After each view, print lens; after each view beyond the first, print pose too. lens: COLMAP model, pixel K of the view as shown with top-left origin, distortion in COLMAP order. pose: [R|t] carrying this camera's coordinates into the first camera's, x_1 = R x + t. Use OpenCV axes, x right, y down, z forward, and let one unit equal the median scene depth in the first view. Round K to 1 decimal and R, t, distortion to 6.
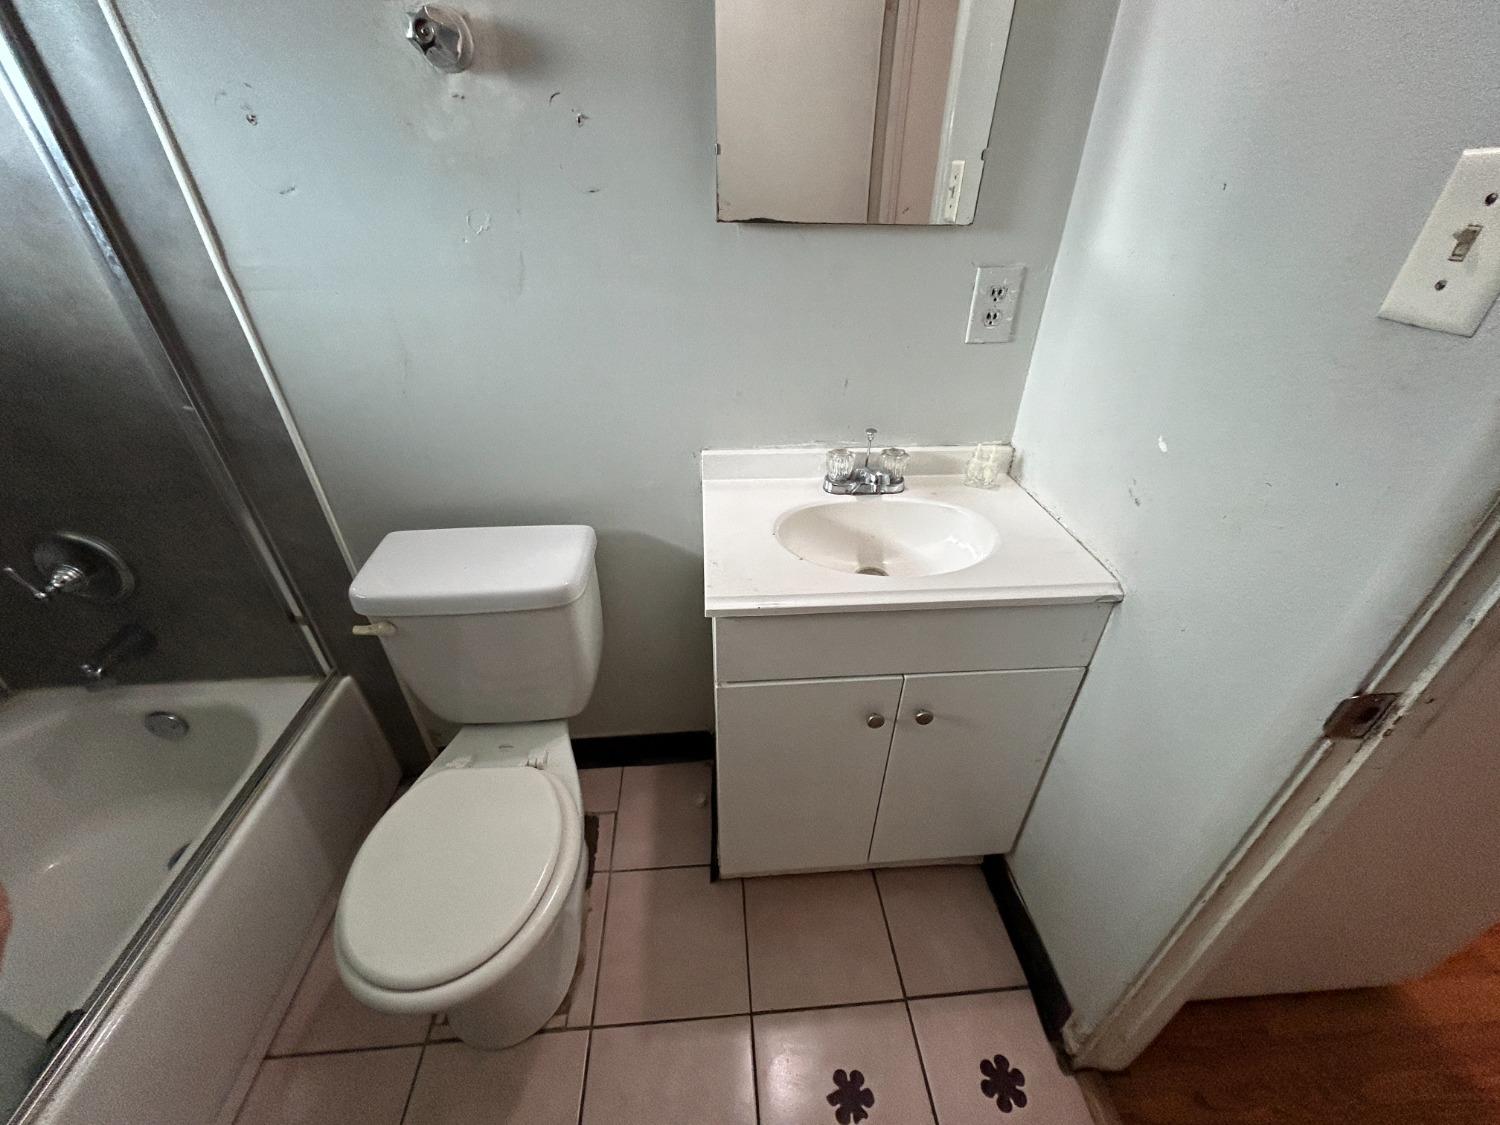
lens RADIAL K [[602.3, 0, 750.0], [0, 602.3, 562.5], [0, 0, 1]] dist [-0.001872, -0.000432]
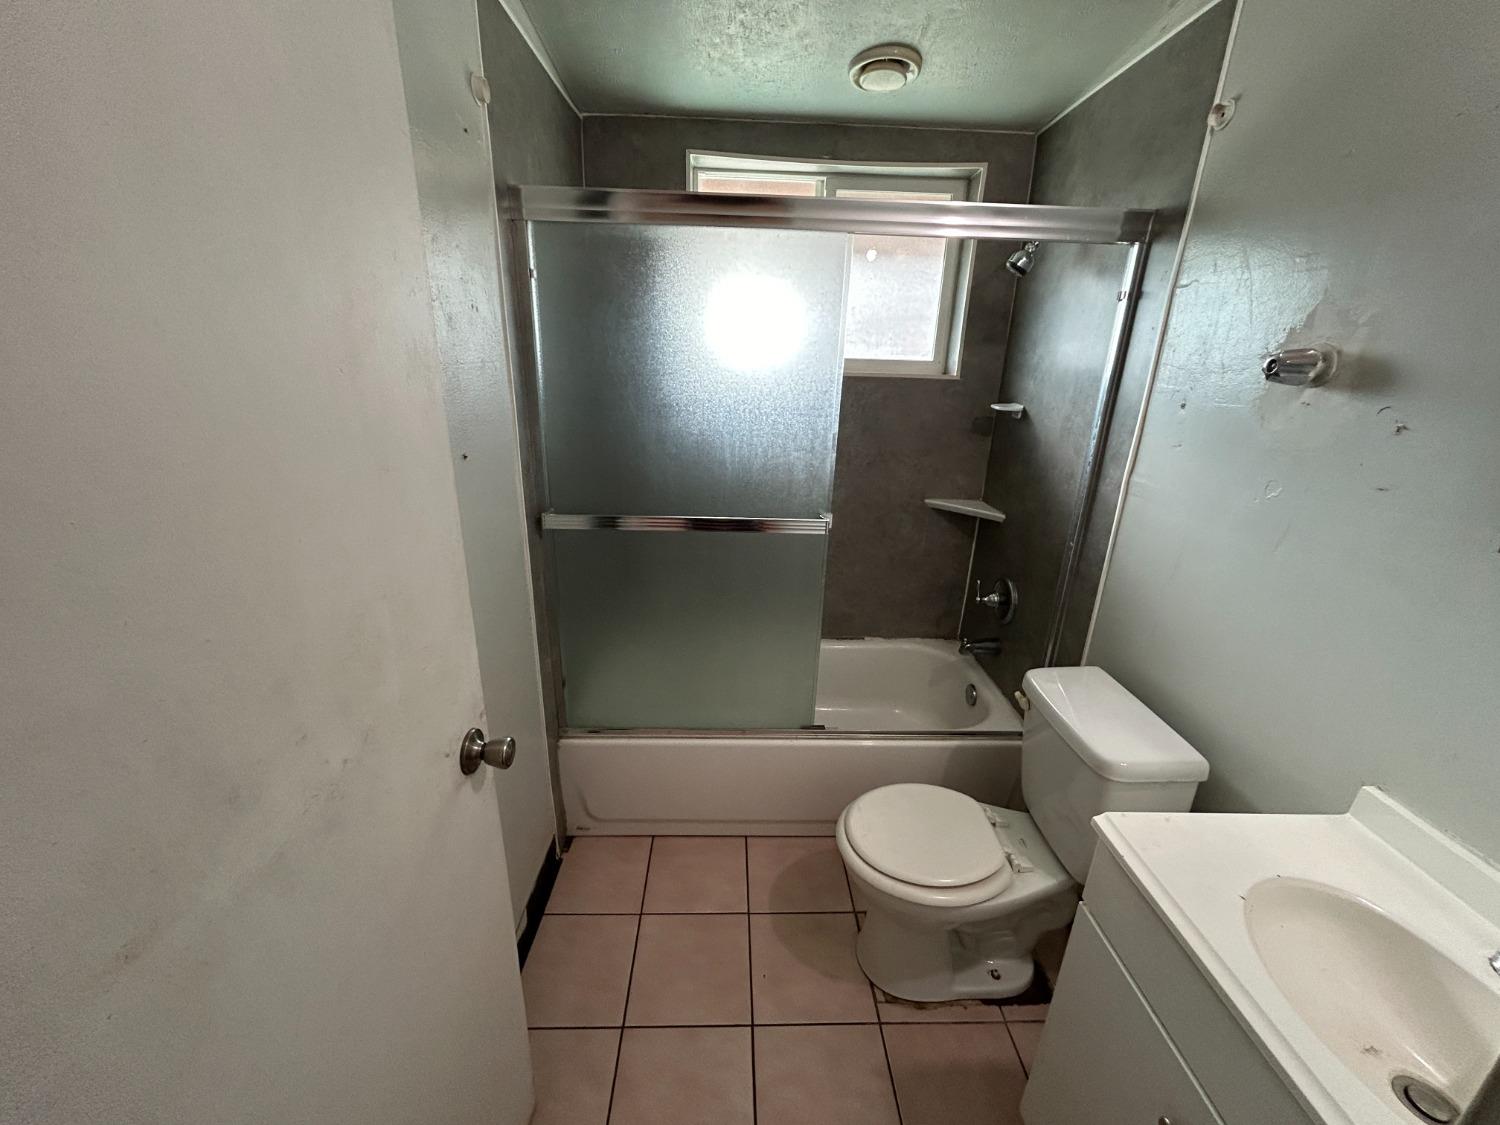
lens RADIAL K [[602.3, 0, 750.0], [0, 602.3, 562.5], [0, 0, 1]] dist [-0.001872, -0.000432]
pose [[-0.051263, 0.323180, -0.944948, 0.683780], [-0.573079, 0.765386, 0.292857, -0.193879], [0.817895, 0.556543, 0.145972, 0.061536]]
